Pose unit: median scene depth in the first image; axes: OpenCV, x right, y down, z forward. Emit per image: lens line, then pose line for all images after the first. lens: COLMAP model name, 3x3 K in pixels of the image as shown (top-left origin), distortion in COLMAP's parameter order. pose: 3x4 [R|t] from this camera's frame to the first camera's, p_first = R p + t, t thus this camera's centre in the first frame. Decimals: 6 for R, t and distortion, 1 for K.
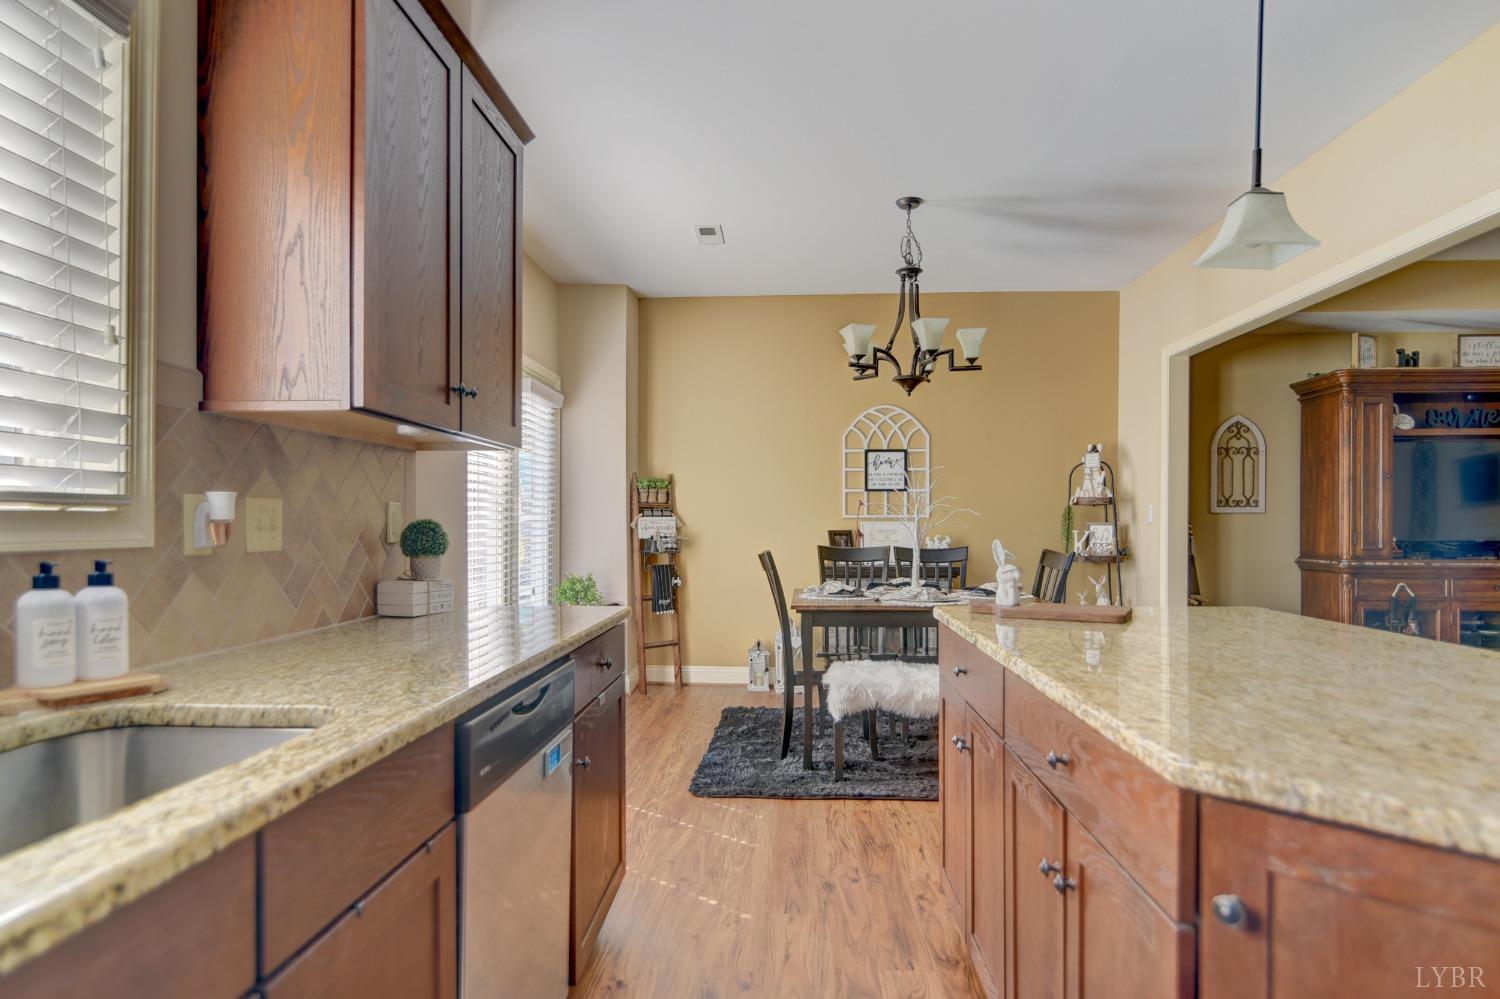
lens RADIAL K [[834.1, 0, 746.8], [0, 834.1, 518.7], [0, 0, 1]] dist [0.001967, 0.000433]
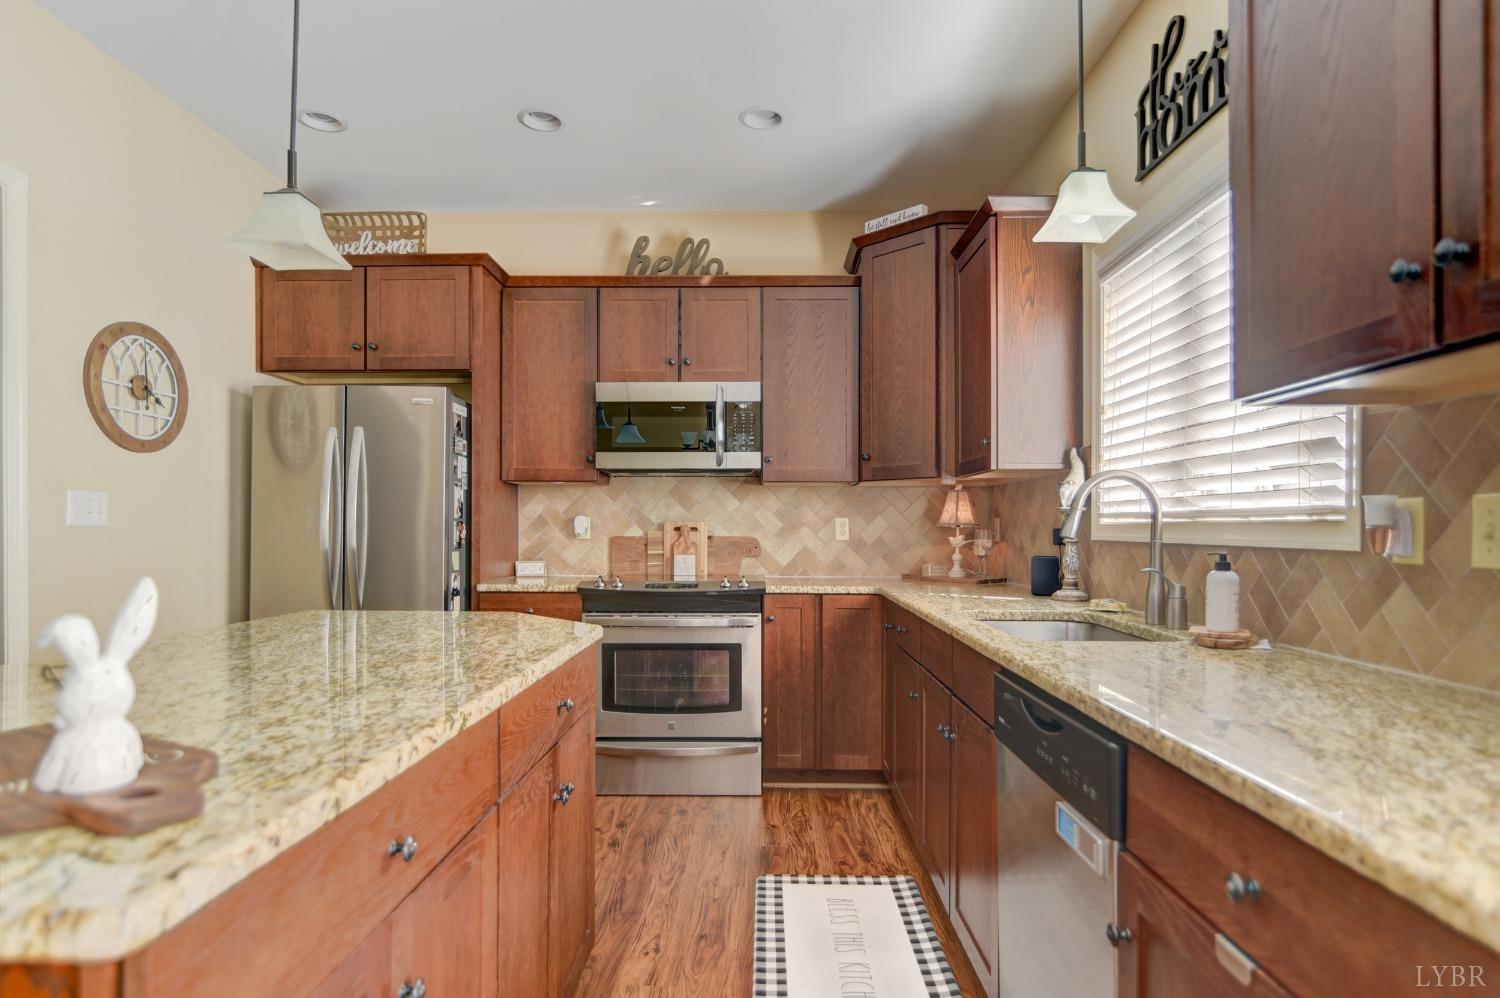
lens RADIAL K [[834.1, 0, 746.8], [0, 834.1, 518.2], [0, 0, 1]] dist [0.001967, 0.000433]
pose [[-0.999076, -0.002347, -0.042911, 0.036185], [-0.001705, 0.999886, -0.014995, 0.002666], [0.042942, -0.014908, -0.998966, 0.607528]]
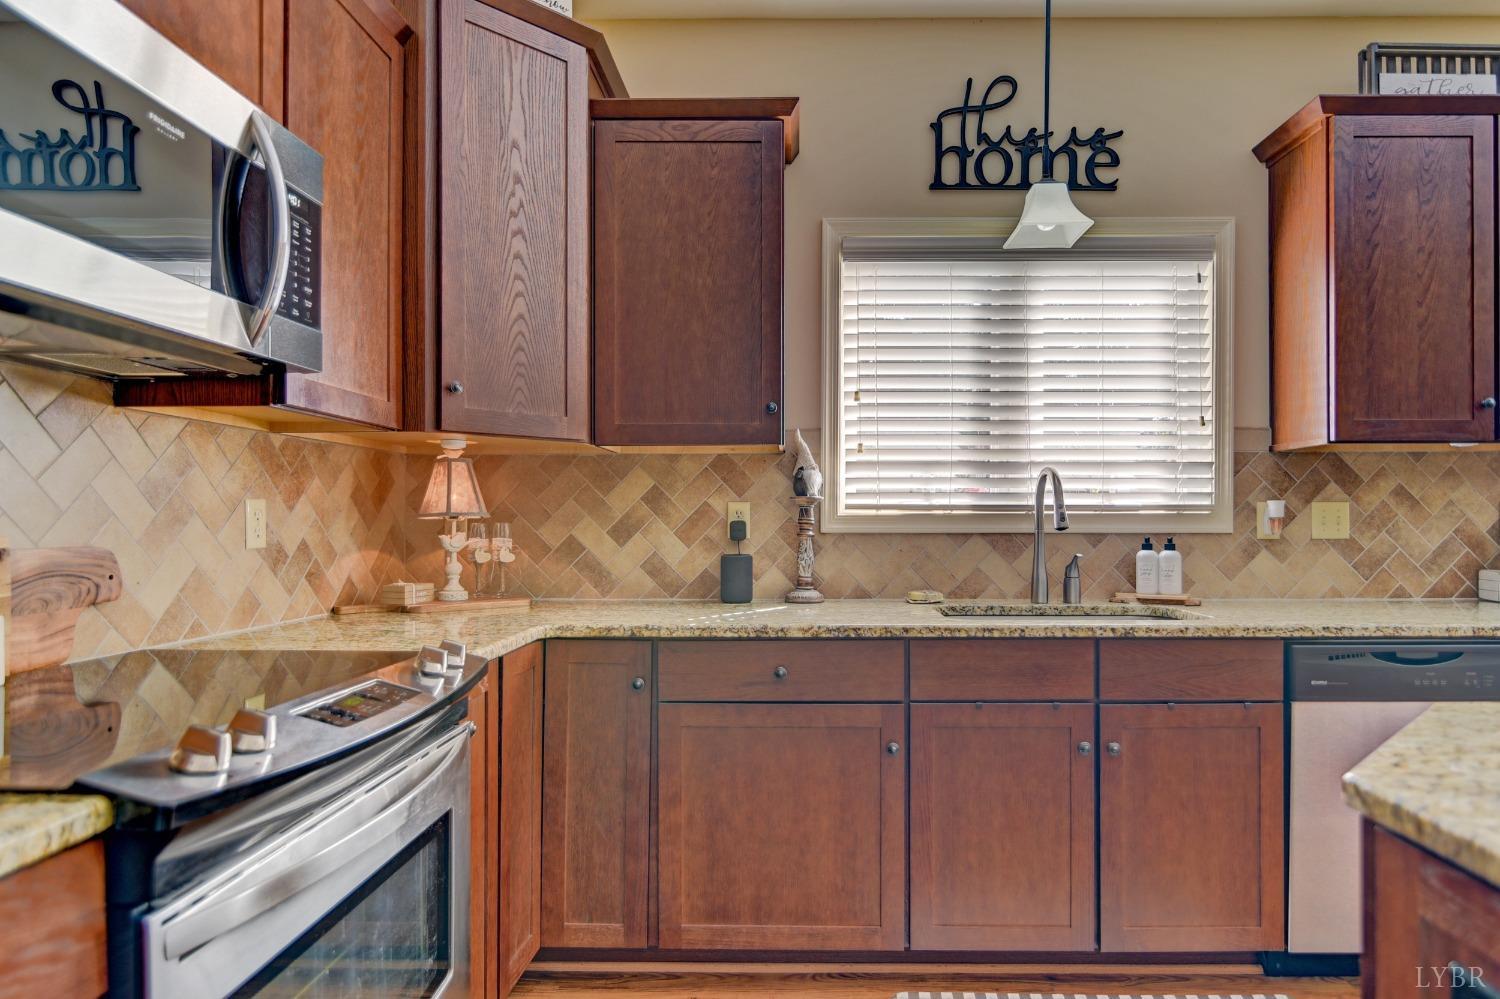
lens RADIAL K [[872.4, 0, 804.9], [0, 872.4, 518.0], [0, 0, 1]] dist [-0.000742, 0.000077]
pose [[0.058346, -0.000847, -0.998296, 0.328149], [0.005188, 0.999986, -0.000545, -0.000622], [0.998283, -0.005148, 0.058349, -0.007112]]
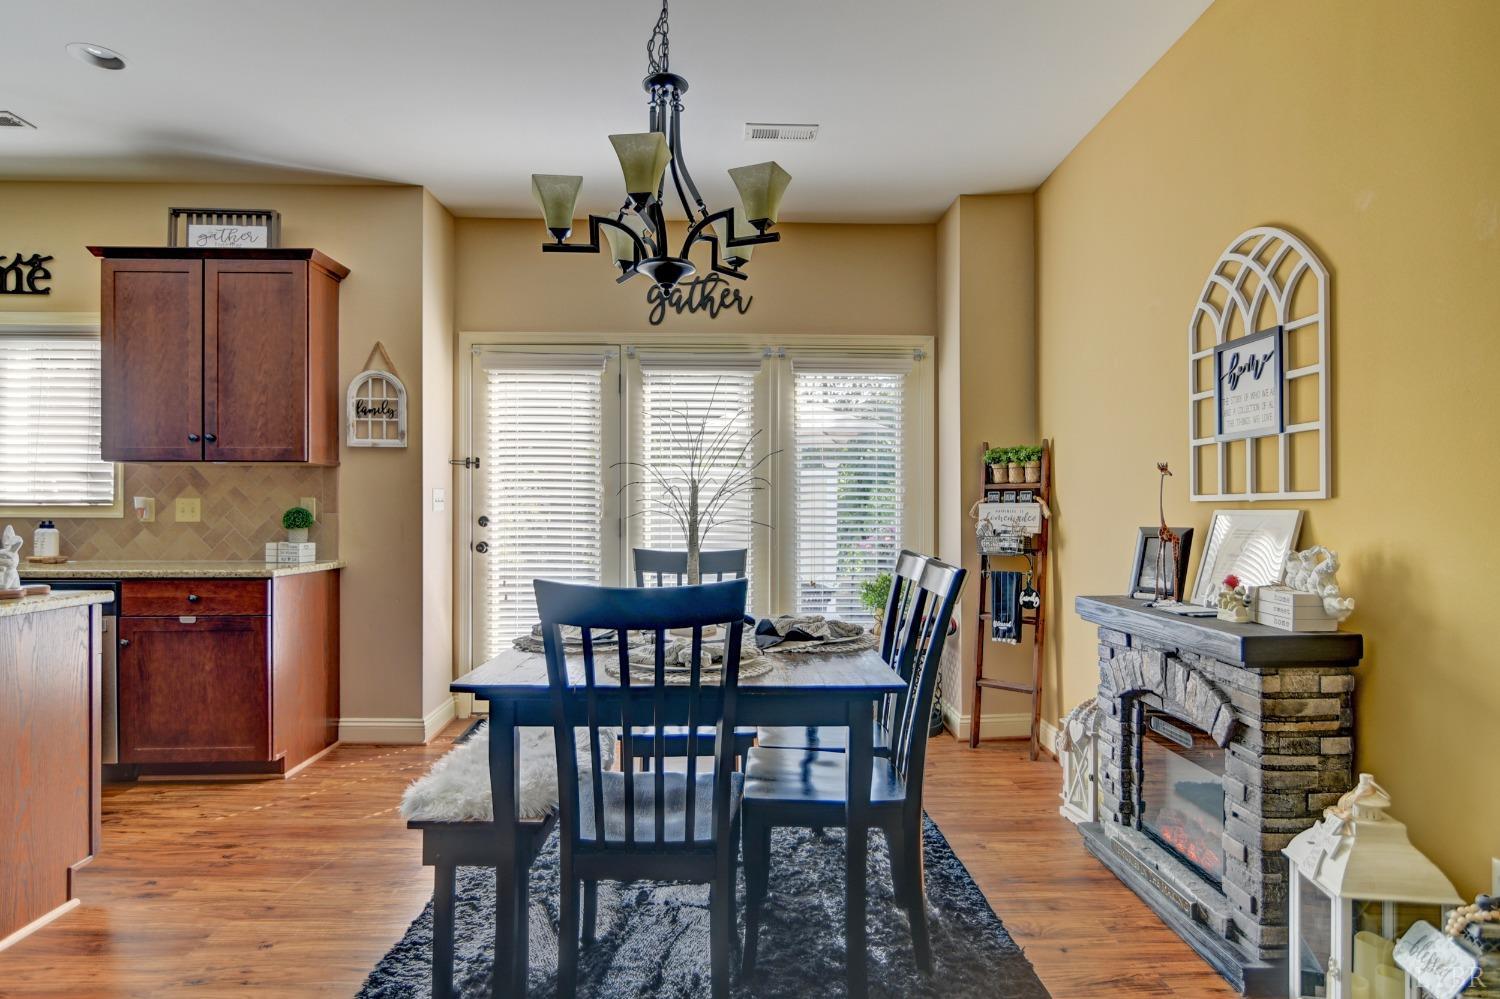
lens RADIAL K [[834.1, 0, 746.8], [0, 834.1, 518.7], [0, 0, 1]] dist [0.001967, 0.000433]
pose [[0.085433, 0.011003, -0.996283, 0.663119], [0.002297, 0.999934, 0.011241, 0.003085], [0.996341, -0.003249, 0.085402, 0.841696]]
